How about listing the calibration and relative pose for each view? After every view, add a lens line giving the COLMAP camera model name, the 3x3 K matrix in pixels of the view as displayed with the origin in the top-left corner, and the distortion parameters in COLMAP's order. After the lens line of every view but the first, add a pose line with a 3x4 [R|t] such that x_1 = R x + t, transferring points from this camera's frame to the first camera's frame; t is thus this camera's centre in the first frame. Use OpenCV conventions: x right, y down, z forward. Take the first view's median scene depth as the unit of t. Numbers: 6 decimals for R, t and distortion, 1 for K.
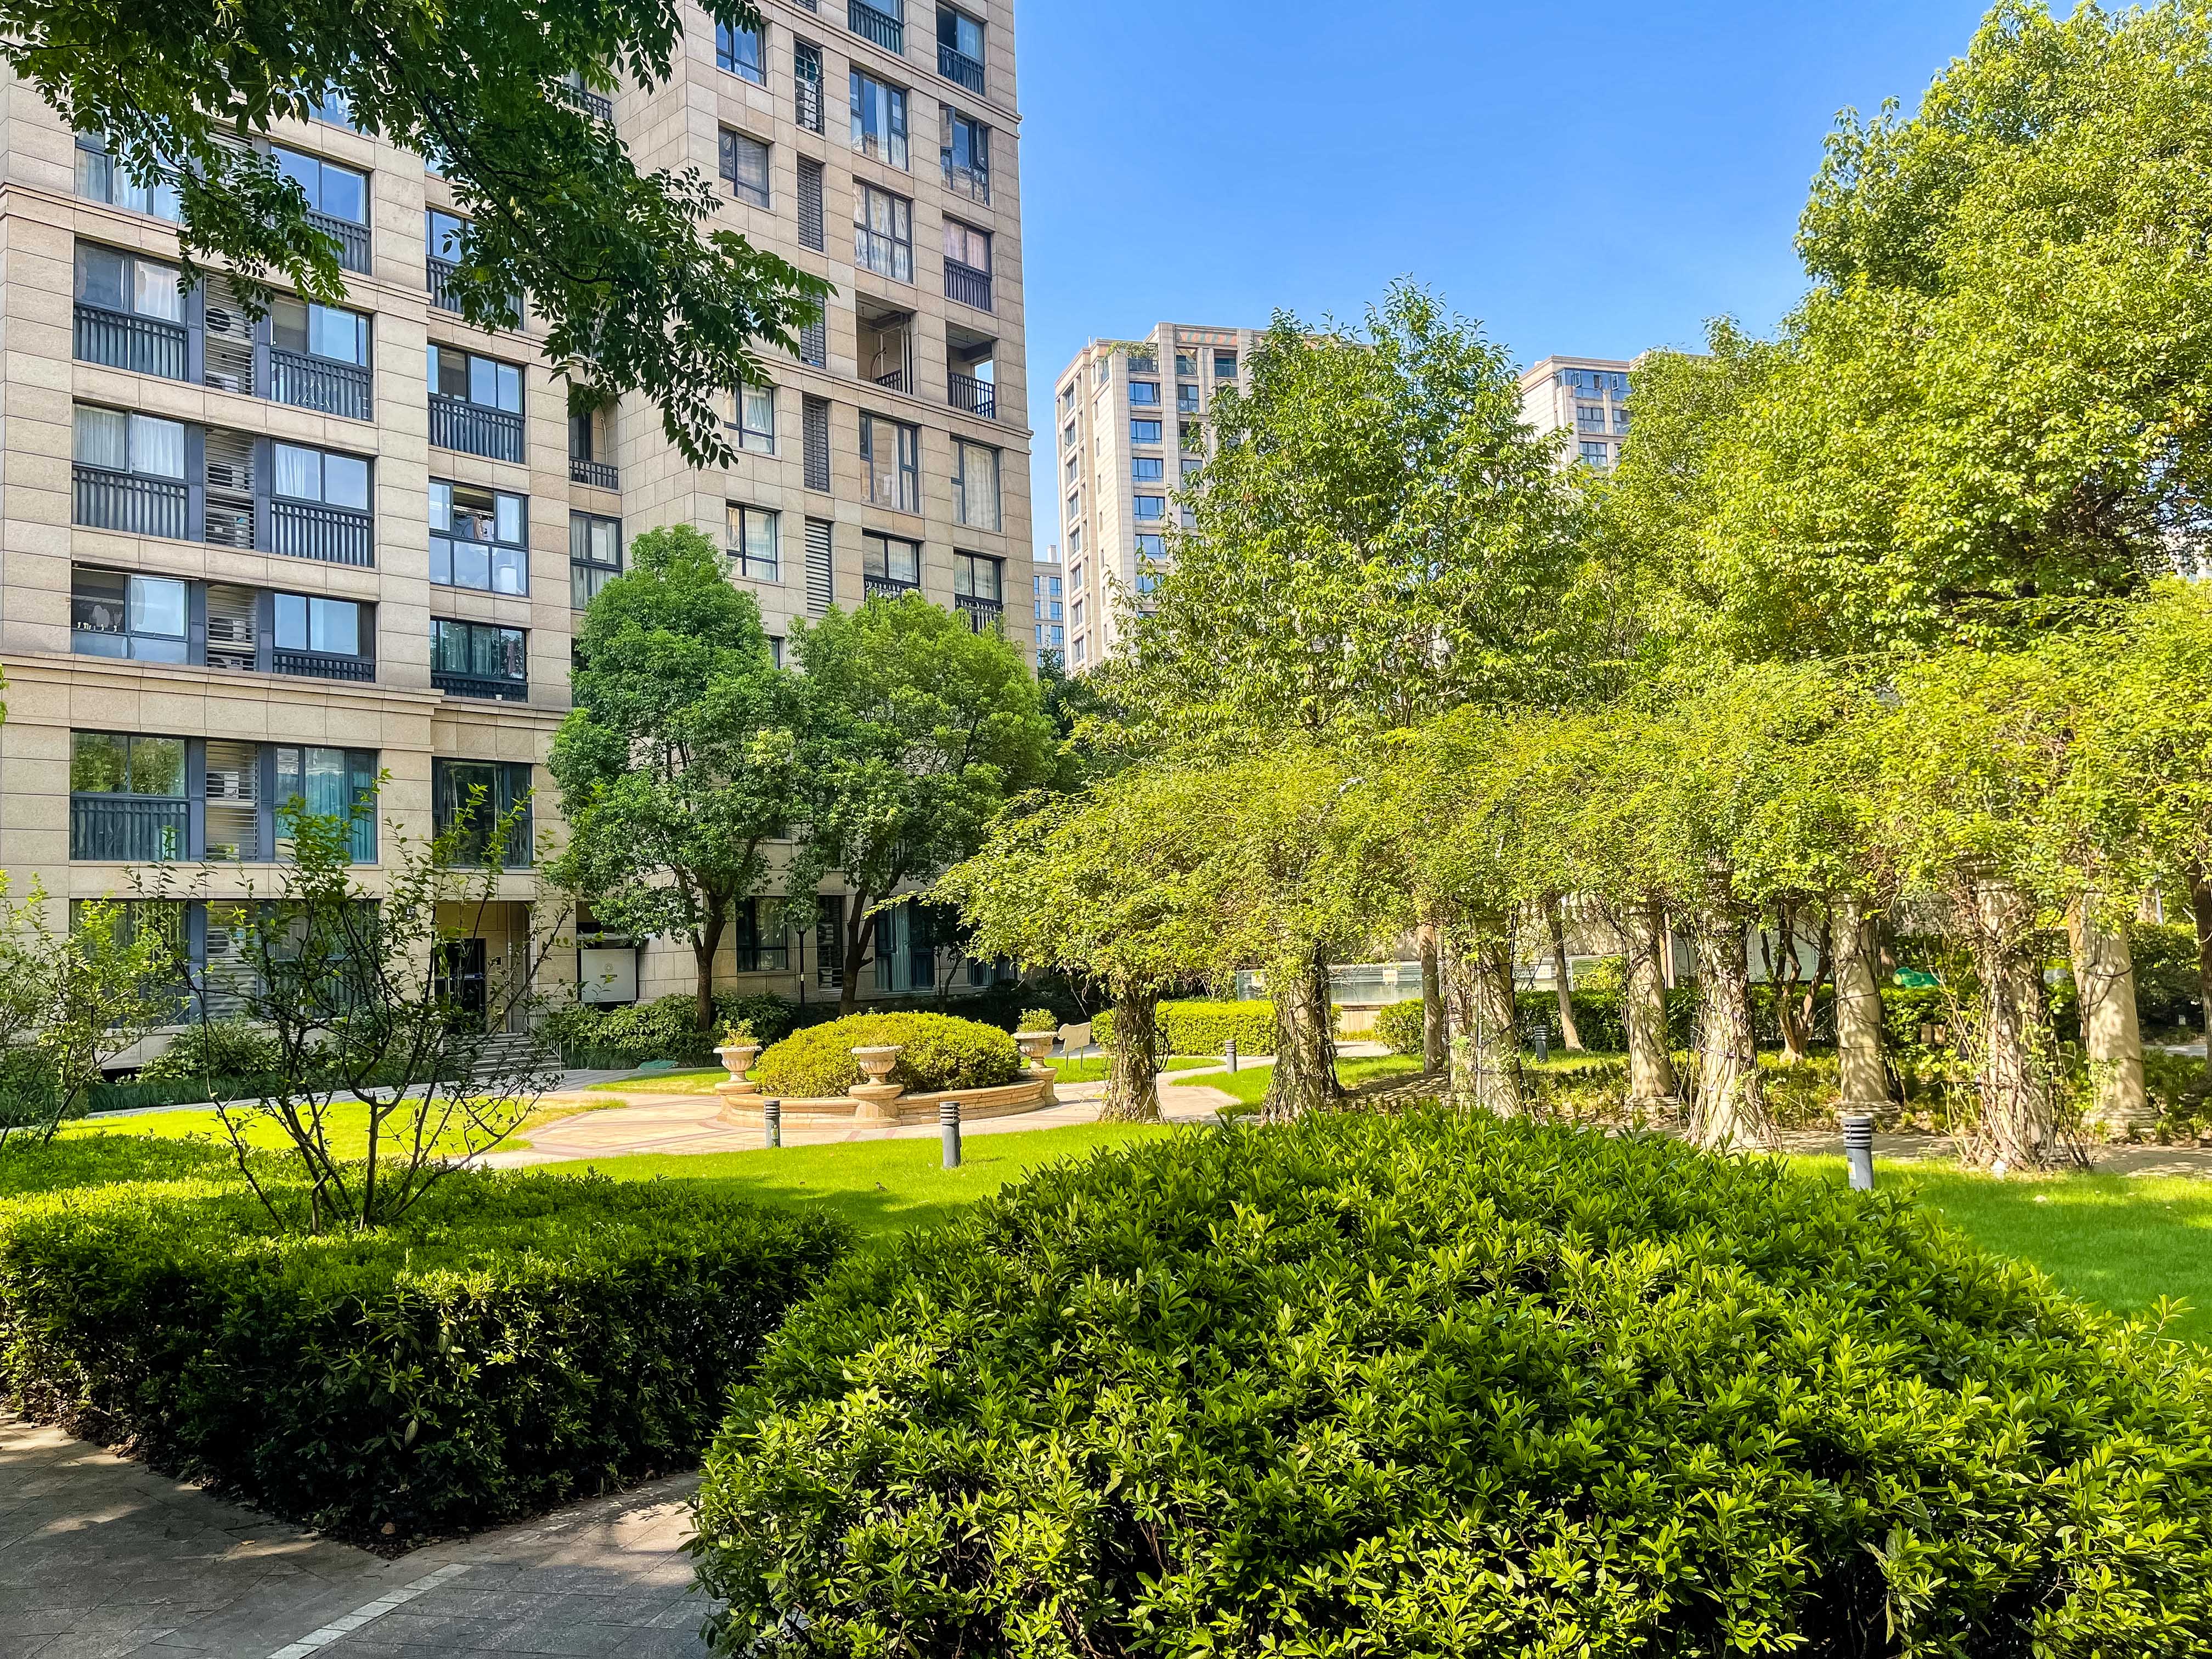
lens RADIAL K [[1740.5, 0, 1106.0], [0, 1740.5, 829.5], [0, 0, 1]] dist [0.000093, 0.012127]
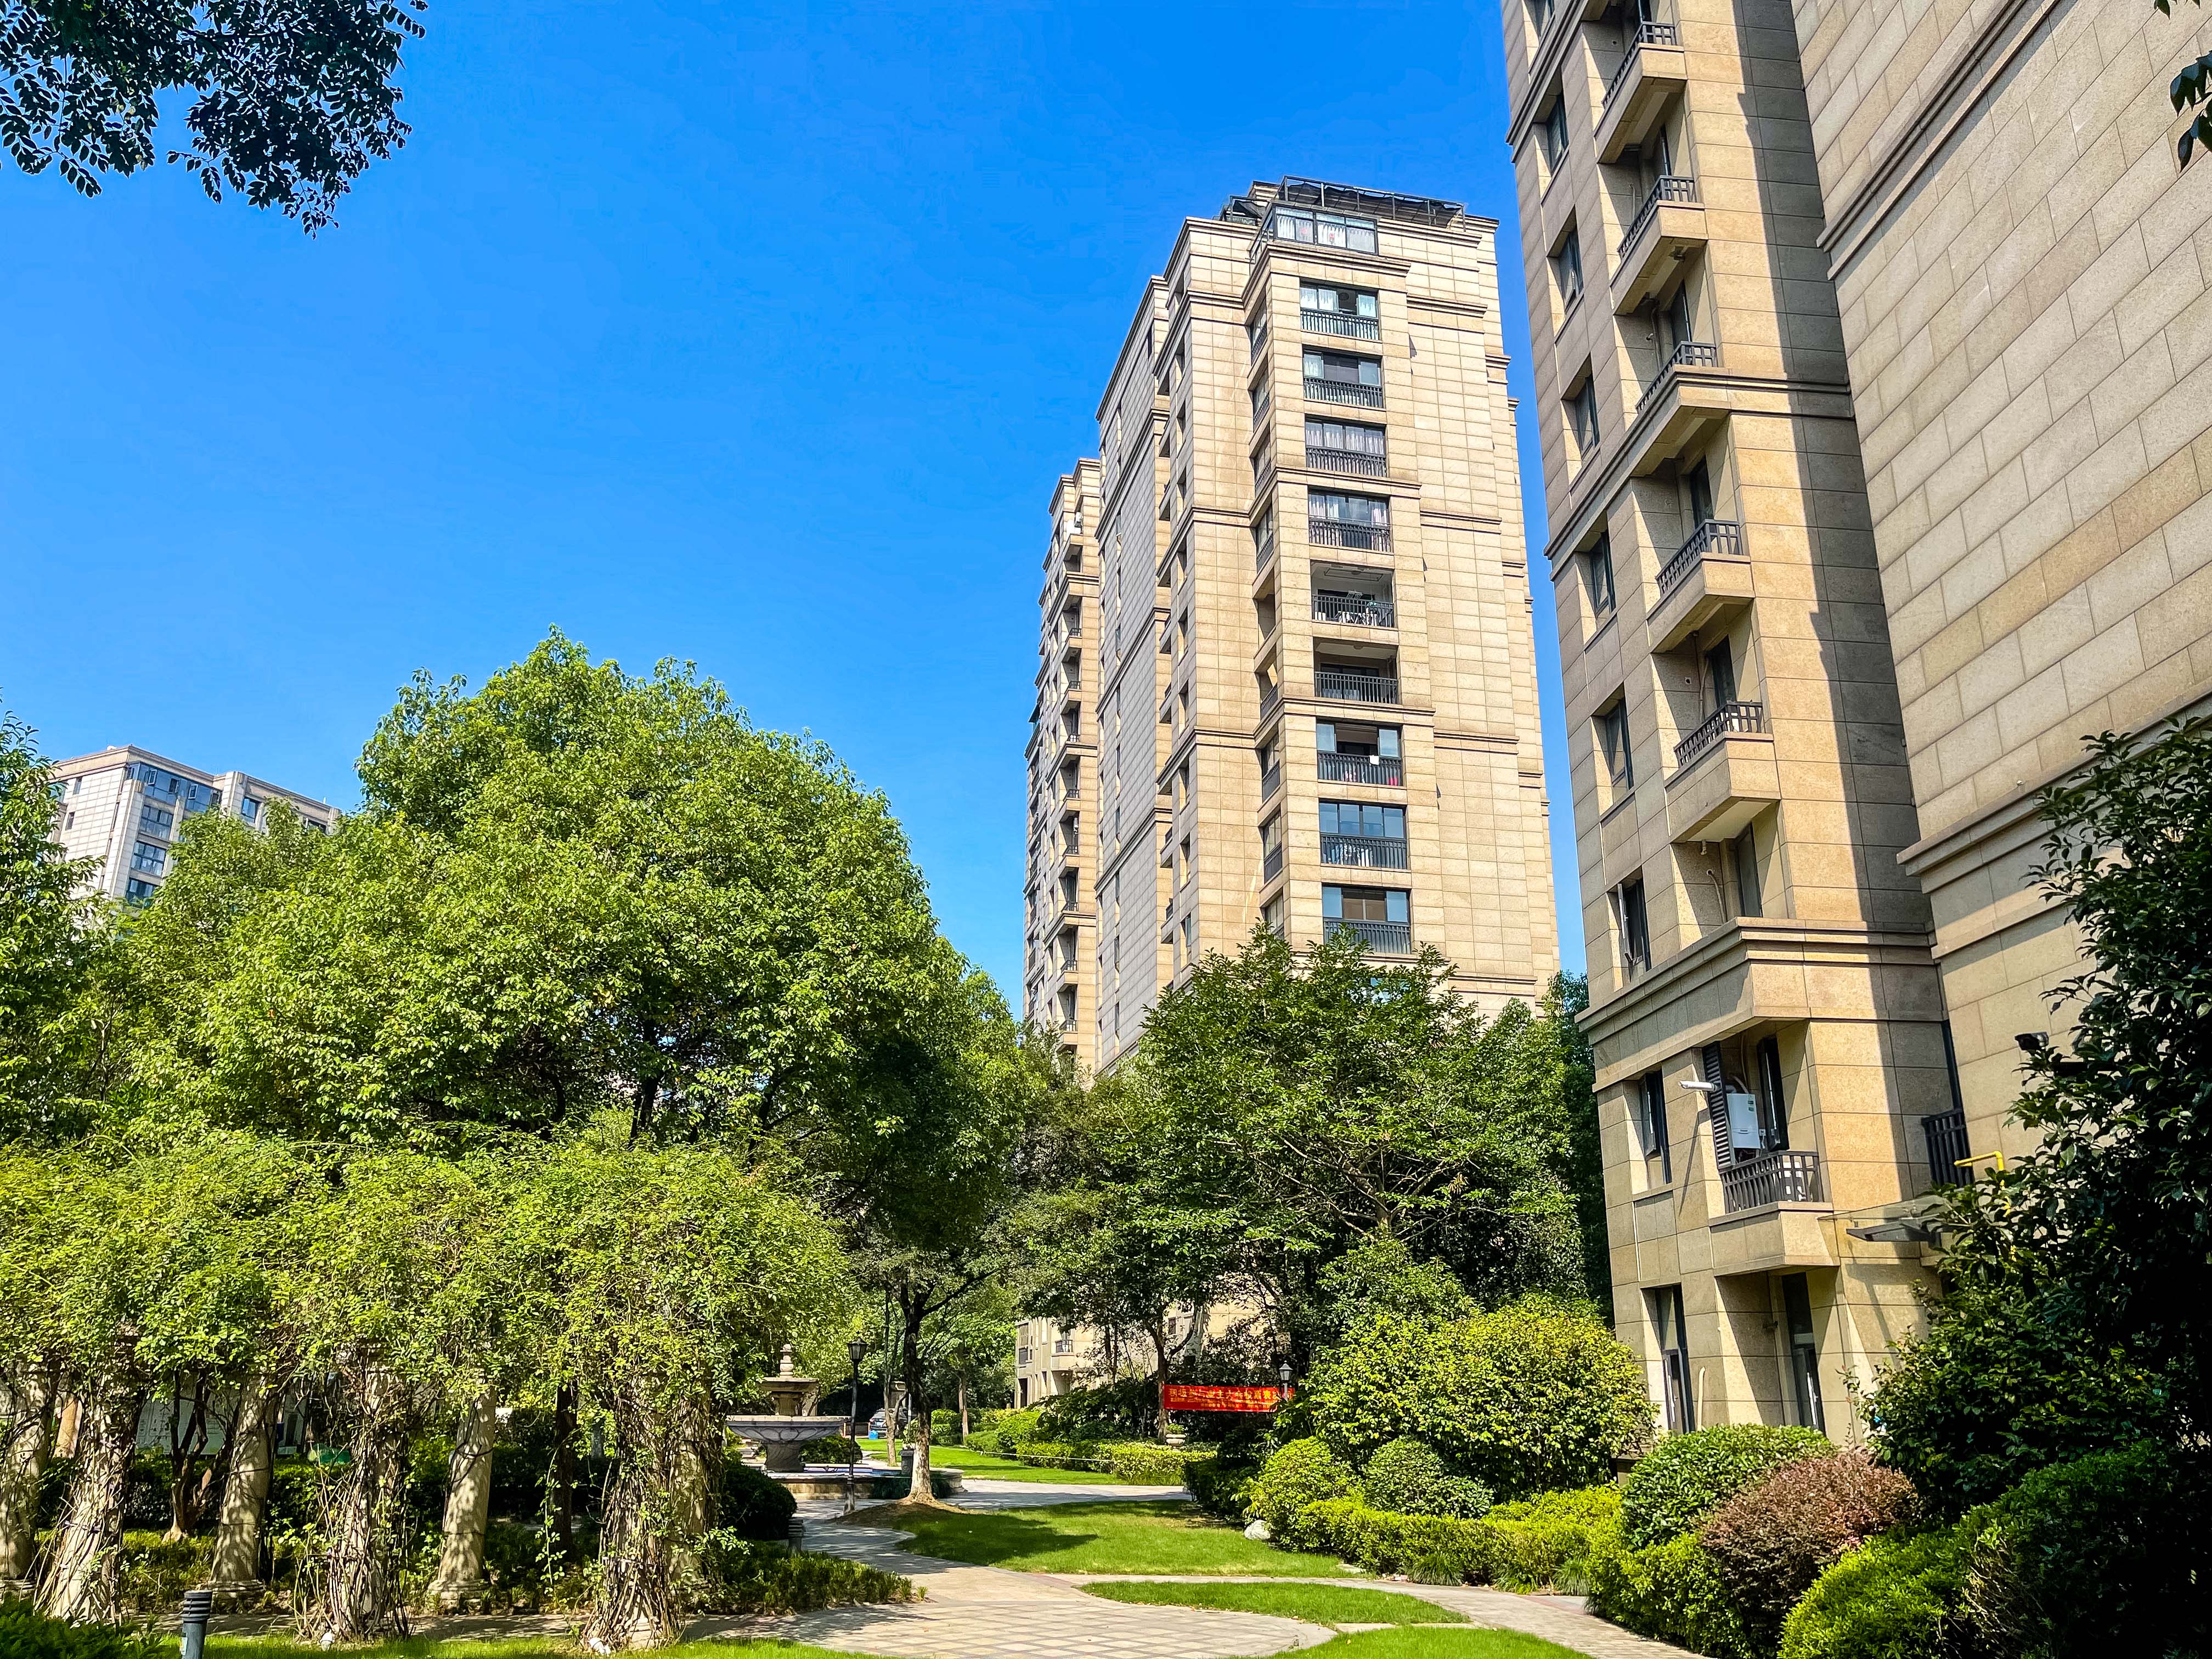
lens RADIAL K [[1696.6, 0, 1112.6], [0, 1696.6, 836.2], [0, 0, 1]] dist [0.043743, -0.050327]
pose [[0.677693, 0.277374, 0.681026, -0.020987], [-0.091046, 0.950655, -0.296590, -0.009101], [-0.729687, 0.138992, 0.669506, -0.130087]]
